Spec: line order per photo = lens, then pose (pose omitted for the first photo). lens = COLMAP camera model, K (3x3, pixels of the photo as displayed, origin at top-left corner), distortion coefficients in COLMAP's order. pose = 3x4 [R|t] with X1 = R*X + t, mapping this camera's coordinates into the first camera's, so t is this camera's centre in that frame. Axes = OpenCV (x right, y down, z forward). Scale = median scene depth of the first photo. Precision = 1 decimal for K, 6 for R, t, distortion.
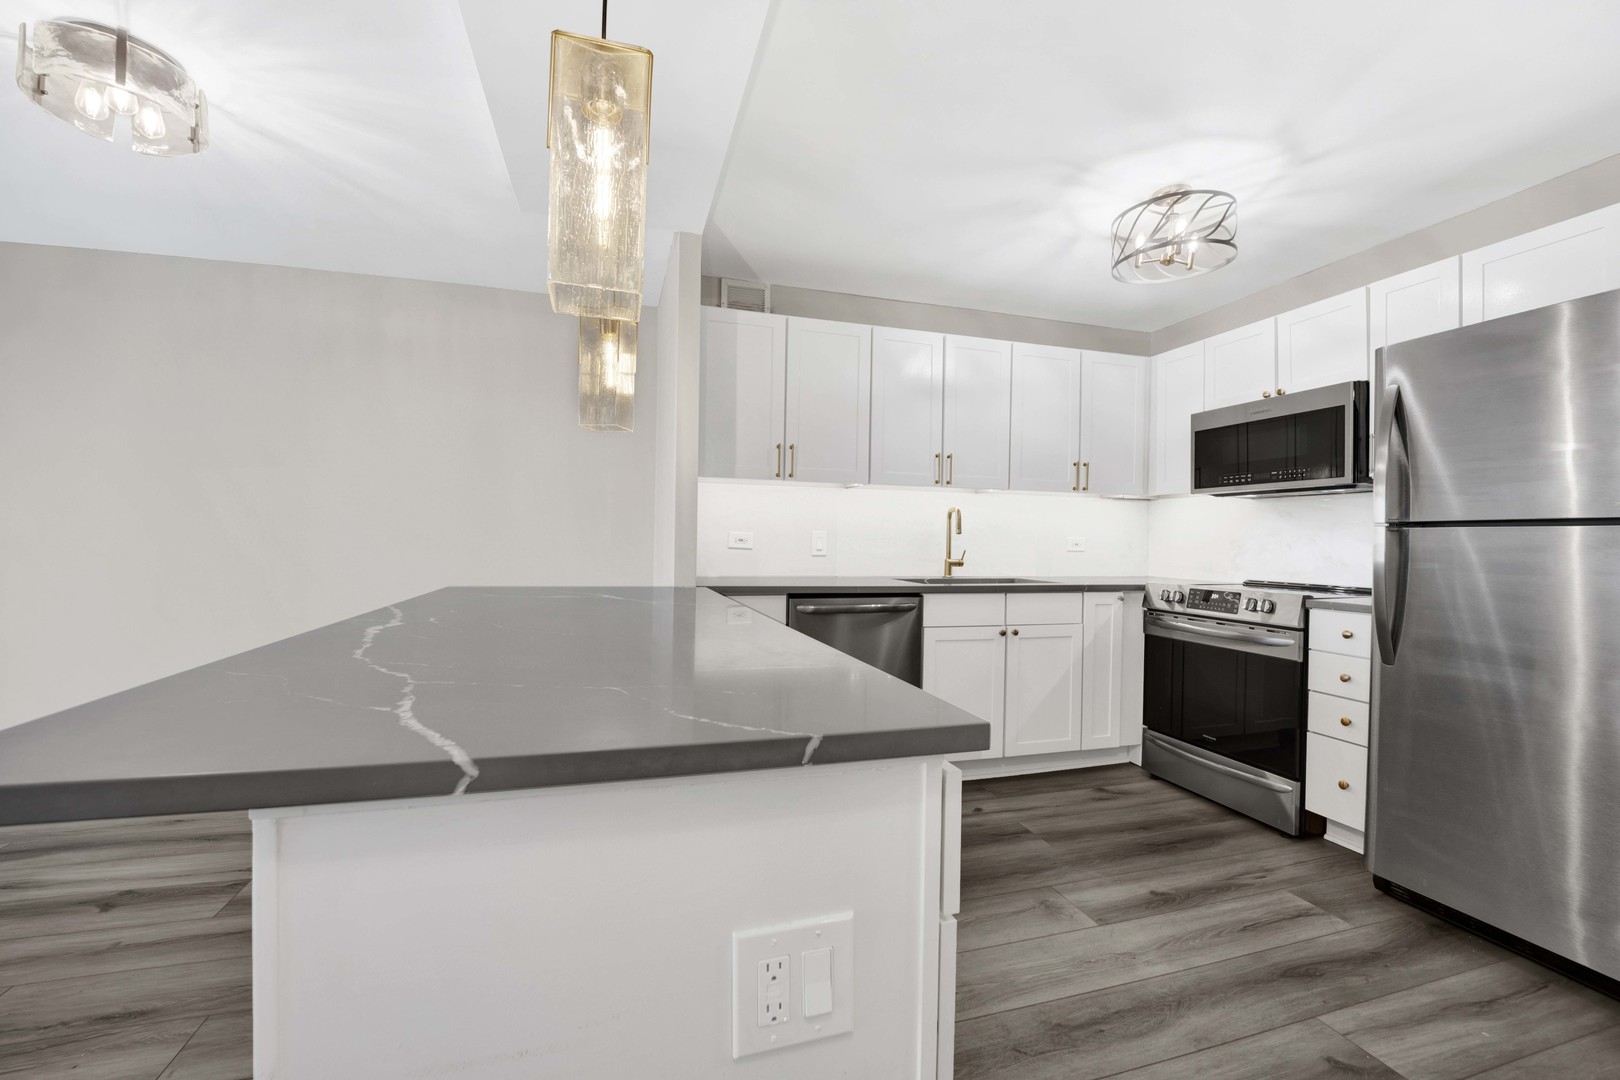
lens RADIAL K [[662.2, 0, 834.2], [0, 662.2, 531.8], [0, 0, 1]] dist [-0.018382, -0.001112]
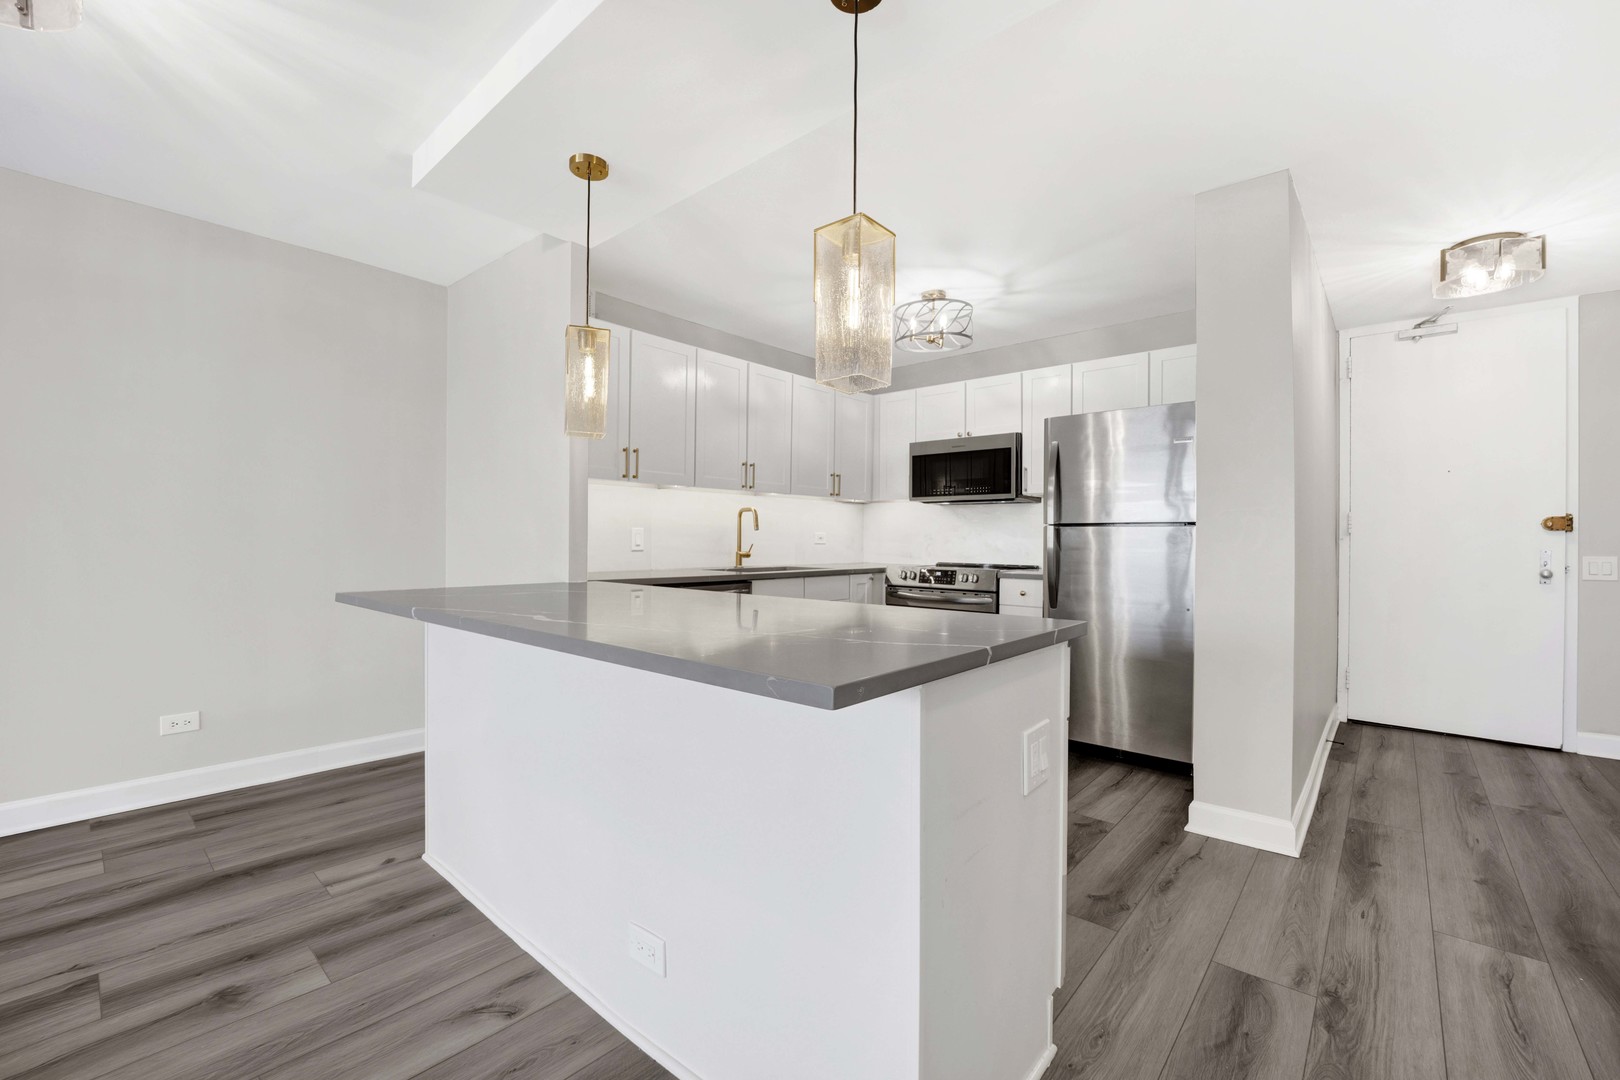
lens RADIAL K [[662.2, 0, 830.1], [0, 662.2, 527.9], [0, 0, 1]] dist [-0.018382, -0.001112]
pose [[0.843223, -0.000747, 0.537563, -0.385919], [-0.000872, 0.999996, 0.002758, -0.005279], [-0.537562, -0.002795, 0.843219, -0.086001]]
